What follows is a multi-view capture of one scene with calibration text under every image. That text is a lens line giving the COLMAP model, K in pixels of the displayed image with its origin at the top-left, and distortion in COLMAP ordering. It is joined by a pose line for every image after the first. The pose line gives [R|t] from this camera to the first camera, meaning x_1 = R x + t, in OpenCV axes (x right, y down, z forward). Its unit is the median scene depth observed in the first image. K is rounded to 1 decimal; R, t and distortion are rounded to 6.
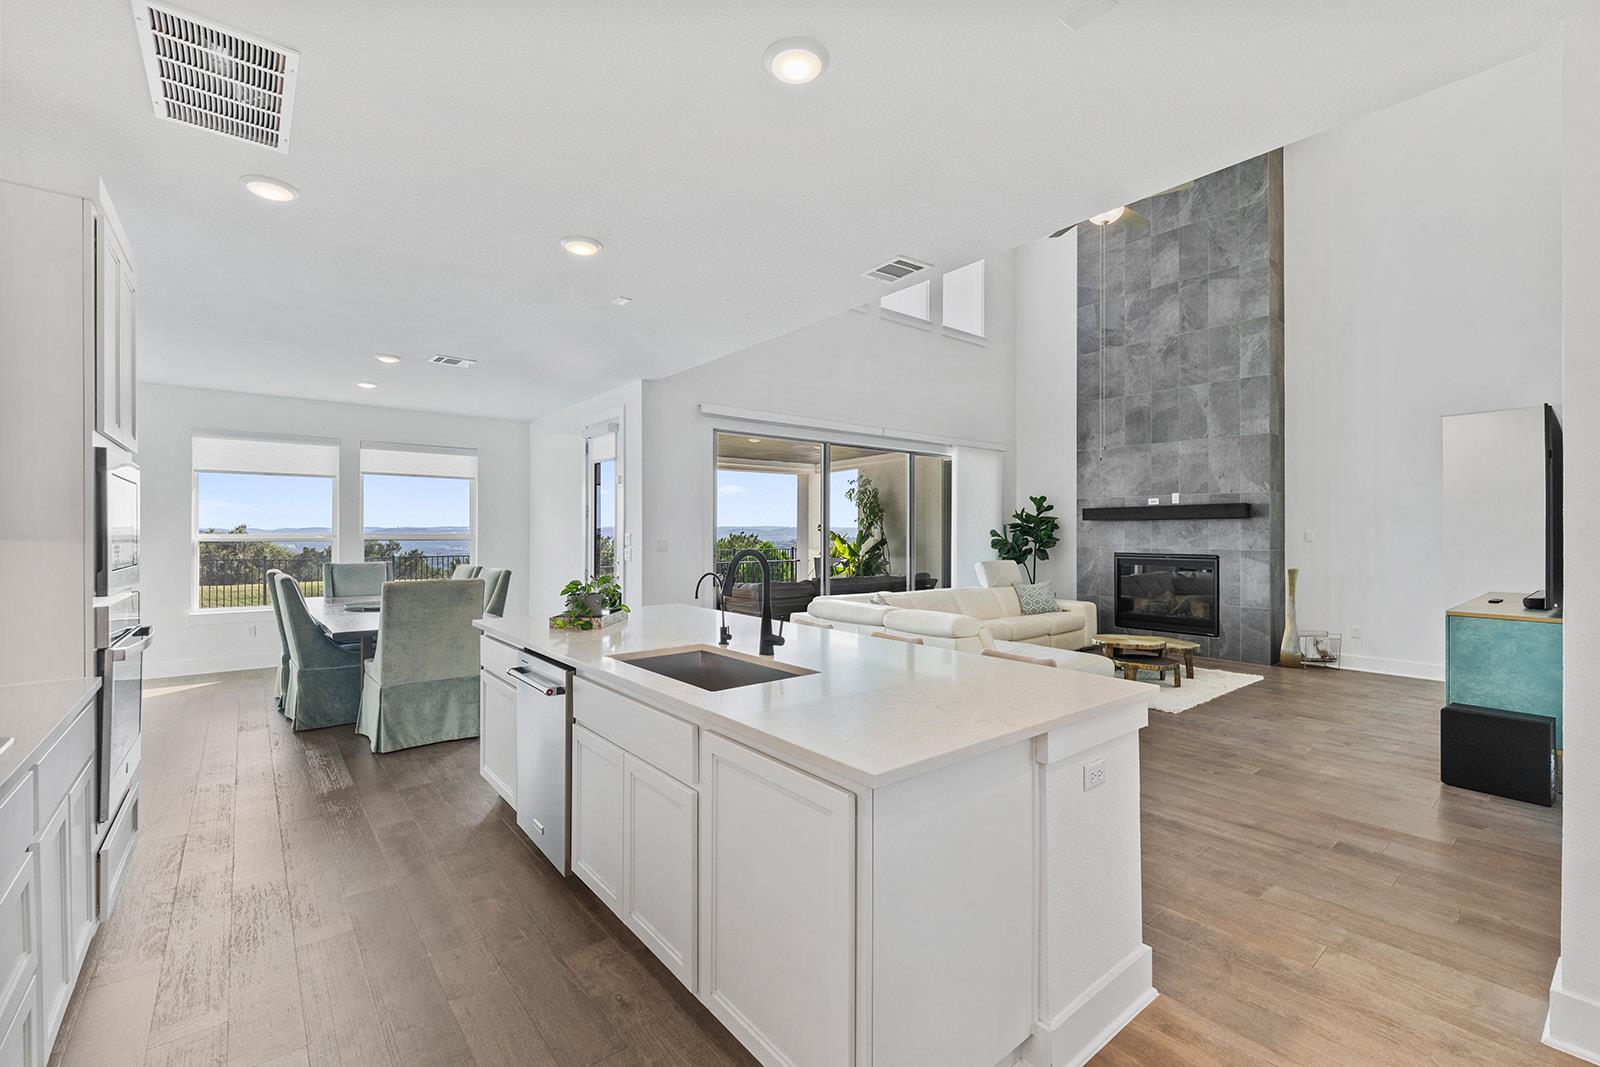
lens RADIAL K [[684.7, 0, 797.8], [0, 684.7, 529.1], [0, 0, 1]] dist [0.009340, -0.005811]
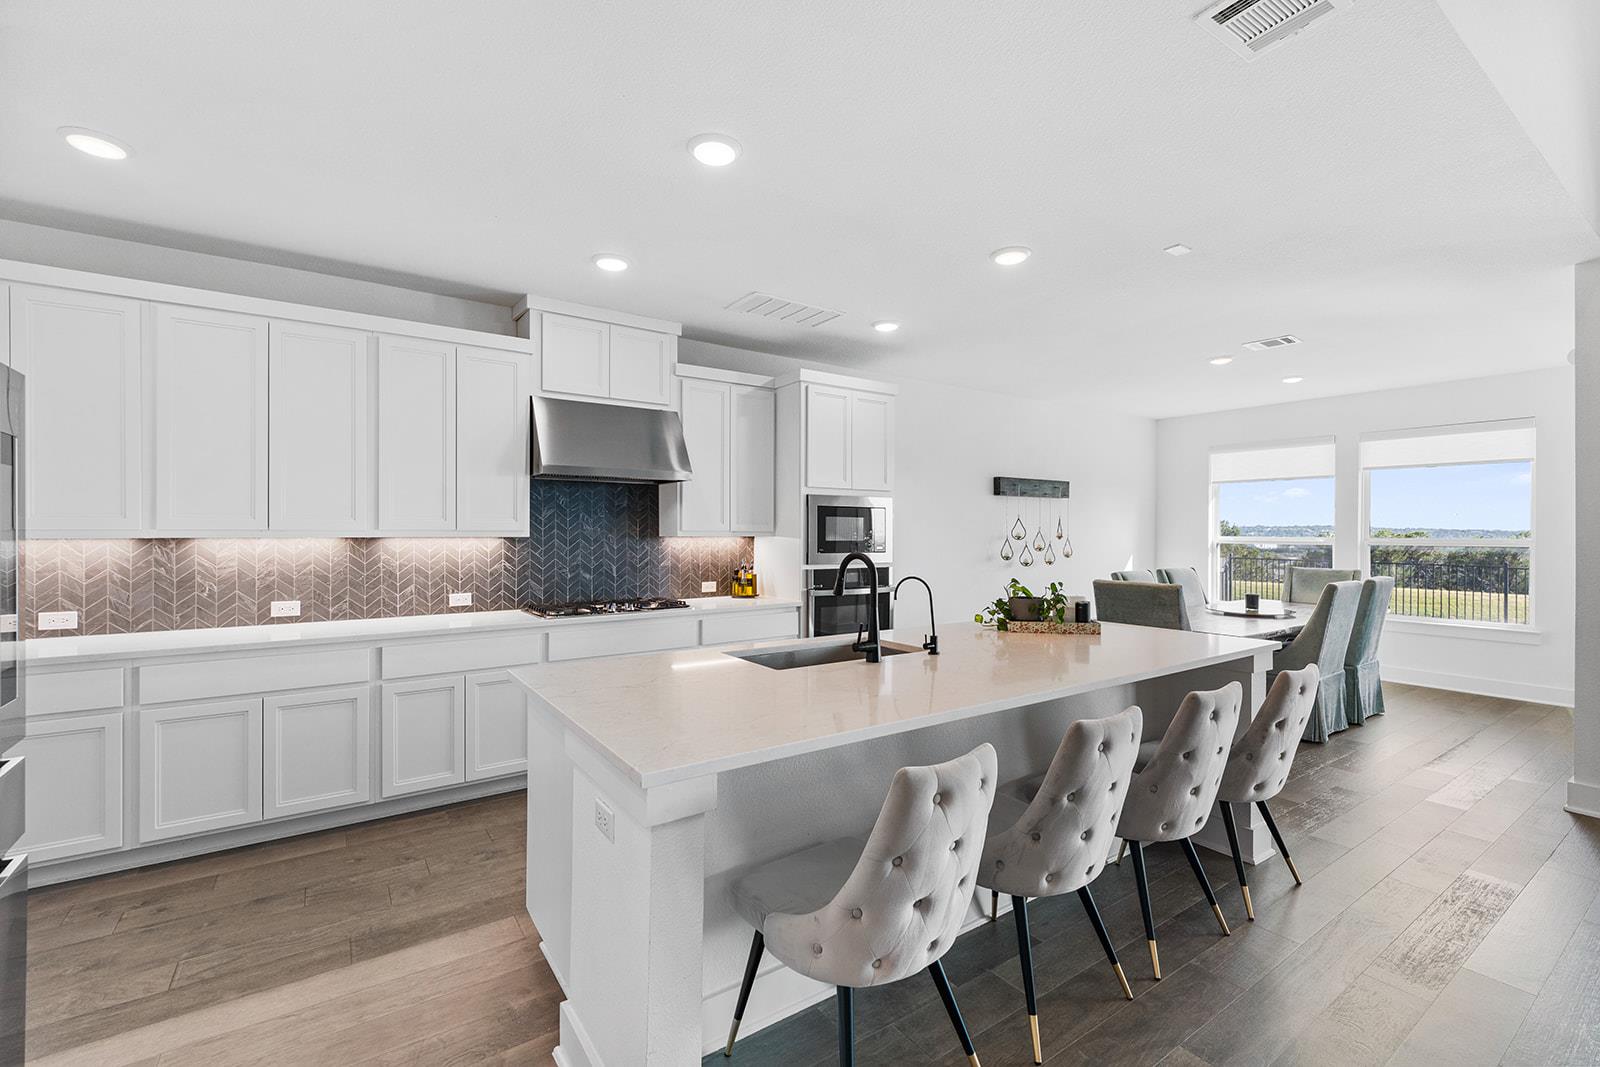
lens RADIAL K [[684.7, 0, 794.5], [0, 684.7, 531.4], [0, 0, 1]] dist [0.009340, -0.005811]
pose [[-0.089898, -0.001553, -0.995950, 0.325022], [0.003567, 0.999992, -0.001881, -0.000959], [0.995945, -0.003721, -0.089892, 0.335061]]
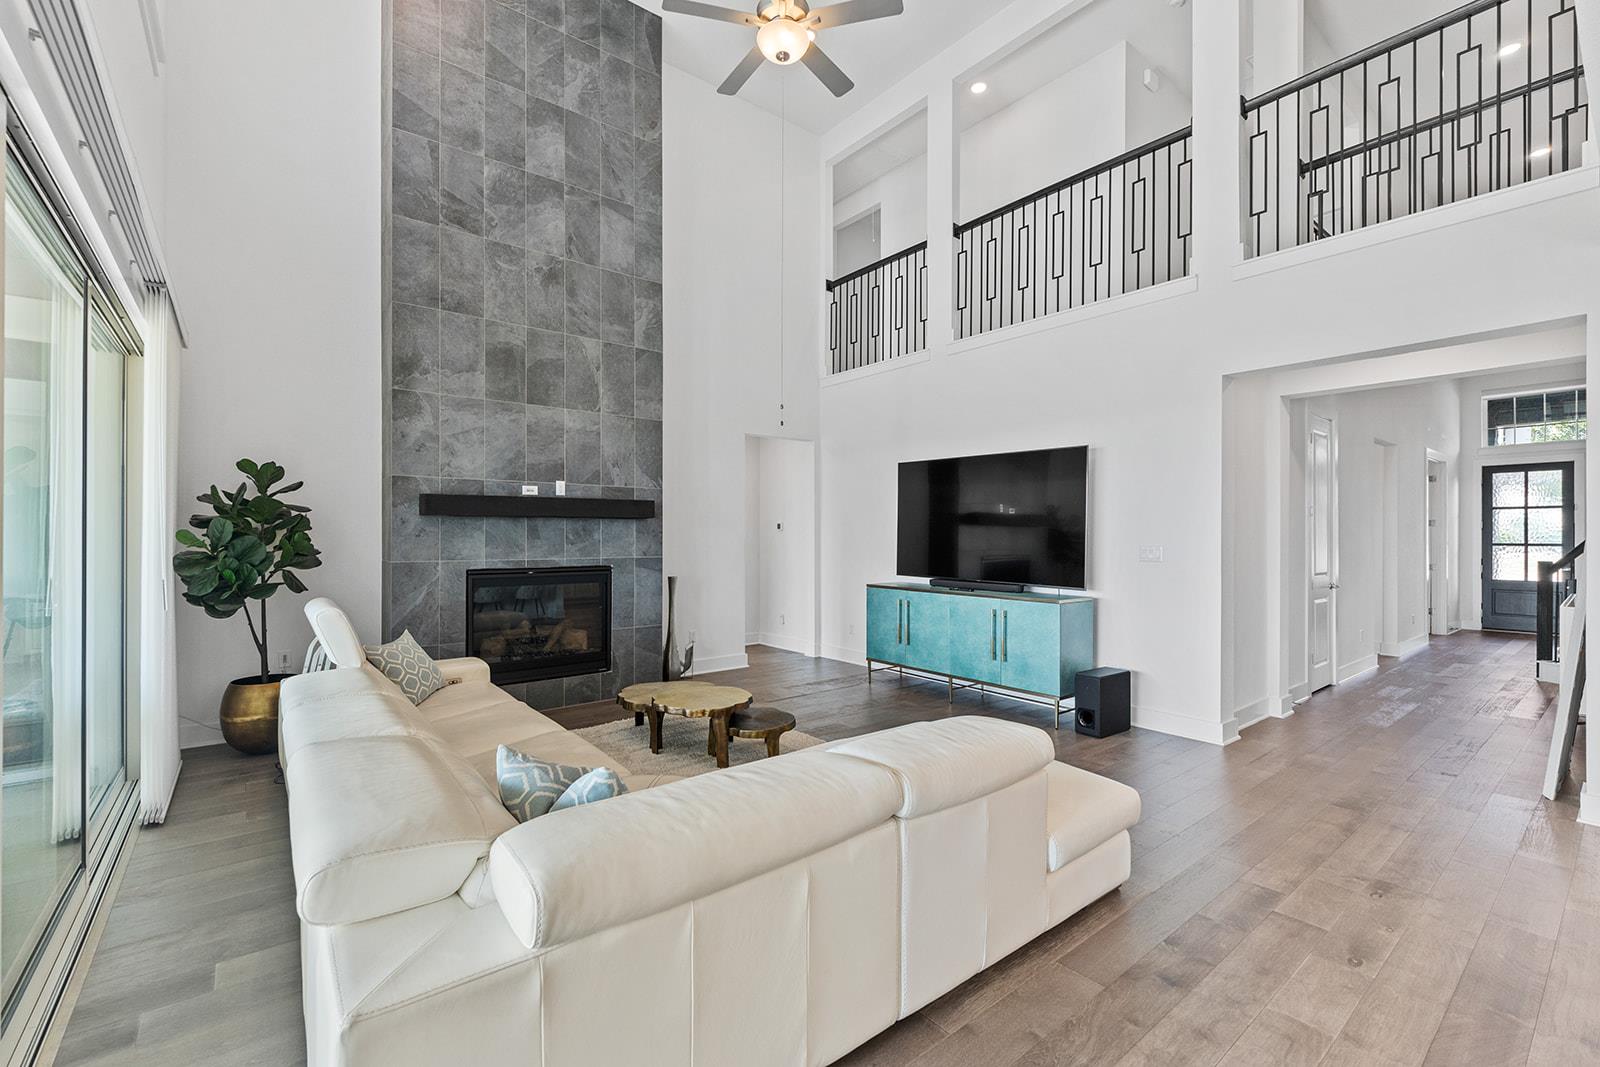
lens RADIAL K [[684.7, 0, 790.5], [0, 684.7, 537.5], [0, 0, 1]] dist [0.009340, -0.005811]
pose [[0.018918, 0.001437, 0.999820, -0.155001], [-0.007633, 0.999970, -0.001293, 0.005390], [-0.999792, -0.007607, 0.018928, 0.762573]]
